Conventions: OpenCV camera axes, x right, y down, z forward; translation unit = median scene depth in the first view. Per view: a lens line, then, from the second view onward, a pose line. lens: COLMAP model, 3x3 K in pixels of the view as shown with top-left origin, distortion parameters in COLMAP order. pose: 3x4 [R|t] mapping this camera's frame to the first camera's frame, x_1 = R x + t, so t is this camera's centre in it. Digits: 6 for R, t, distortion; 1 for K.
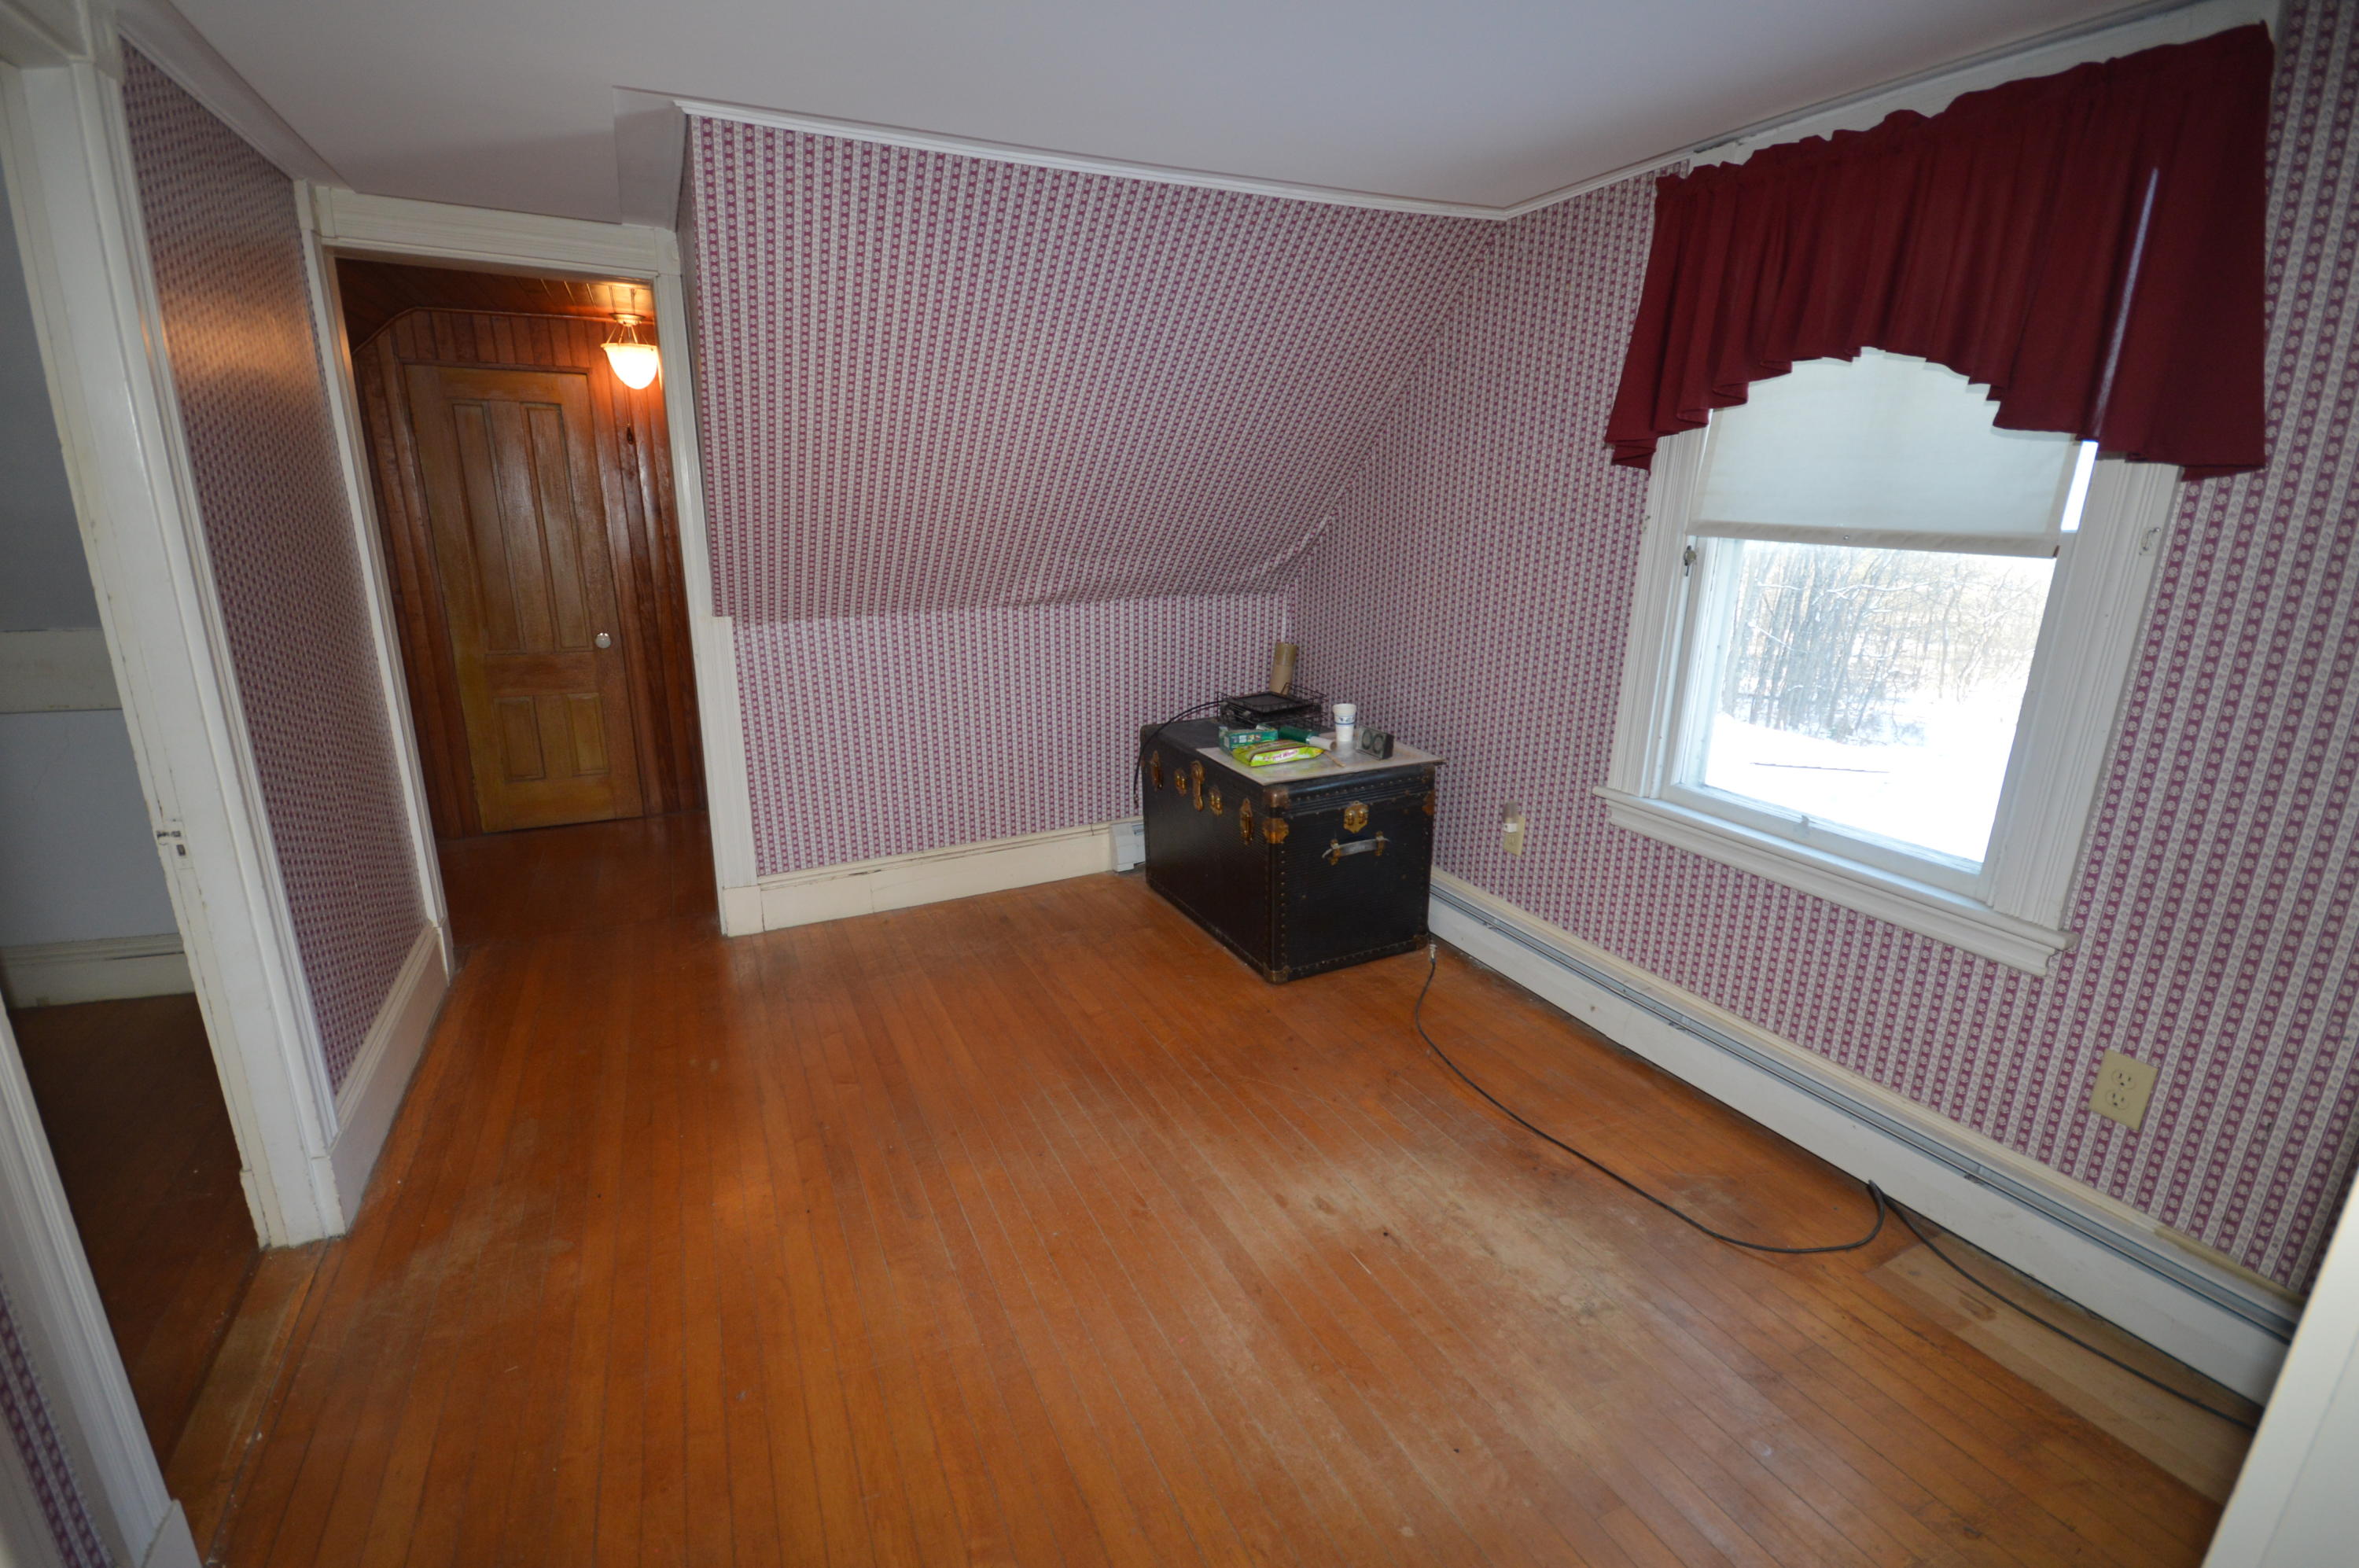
lens RADIAL K [[1058.8, 0, 1179.5], [0, 1058.8, 792.7], [0, 0, 1]] dist [-0.001192, -0.000407]
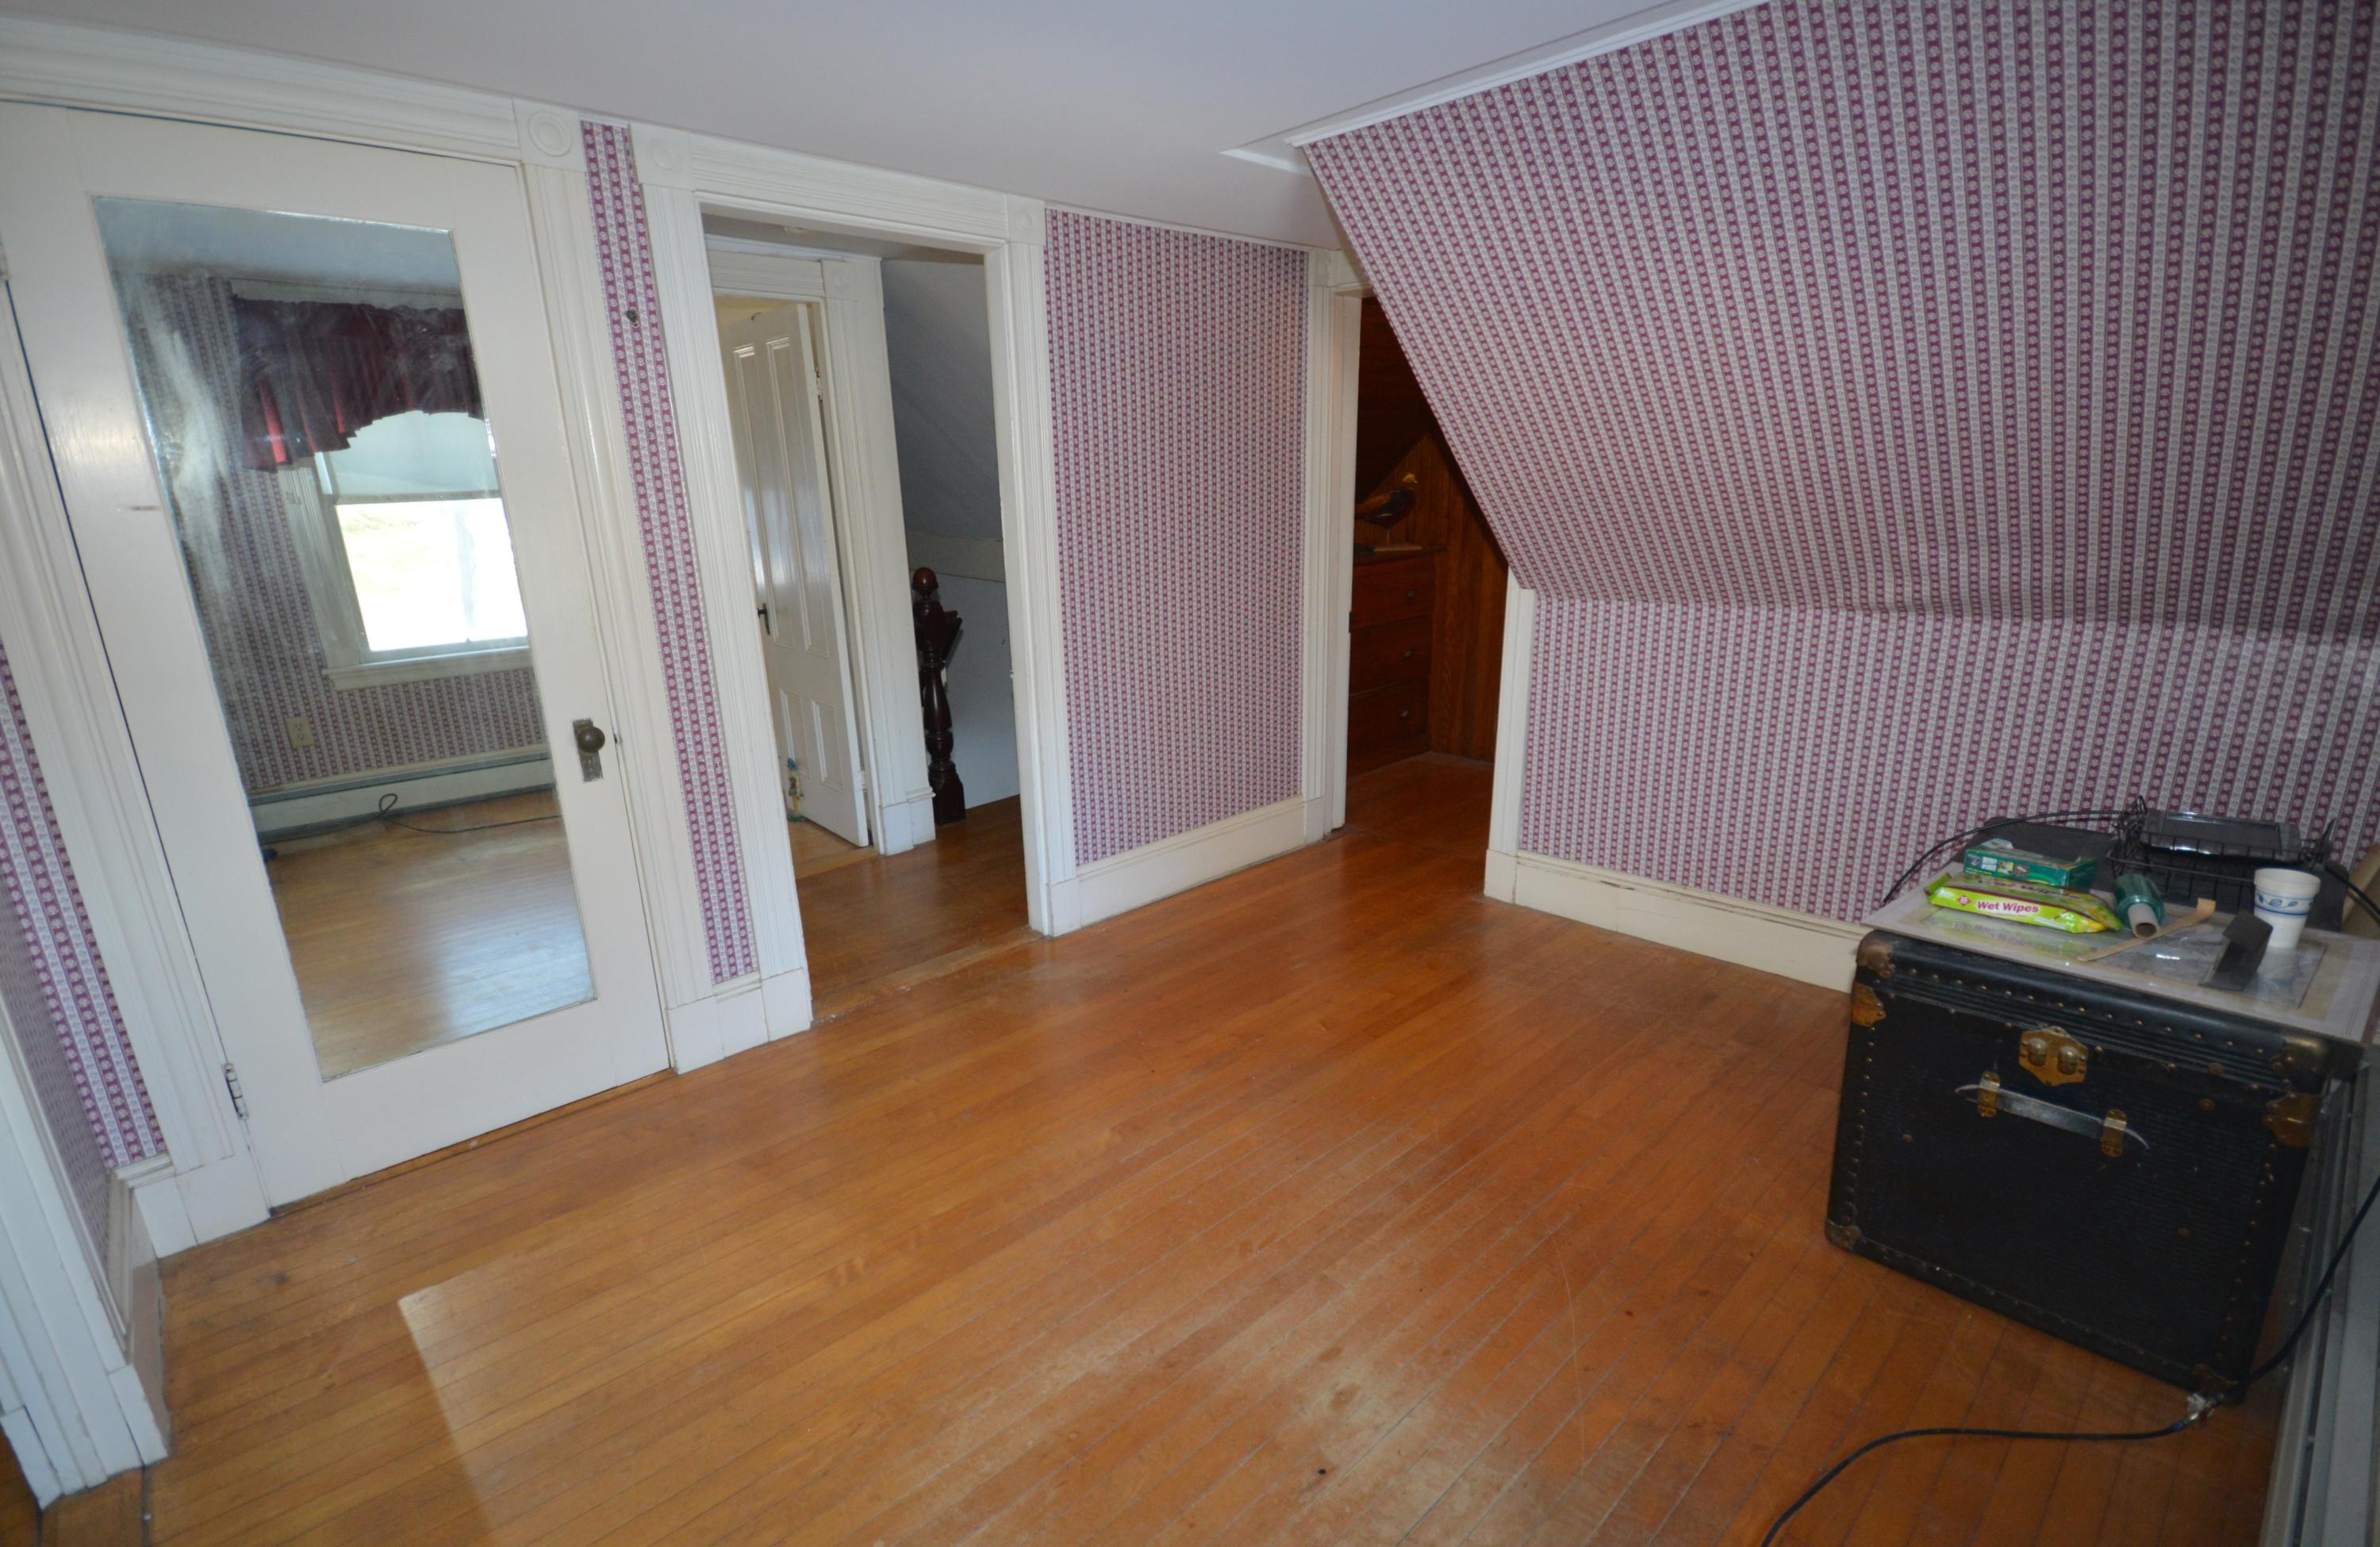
lens RADIAL K [[1087.0, 0, 1190.9], [0, 1087.0, 781.4], [0, 0, 1]] dist [-0.000025, 0.000283]
pose [[0.294359, 0.241719, -0.924621, 0.509030], [-0.233947, 0.956276, 0.175516, -0.102611], [0.926618, 0.164647, 0.338038, 0.396713]]
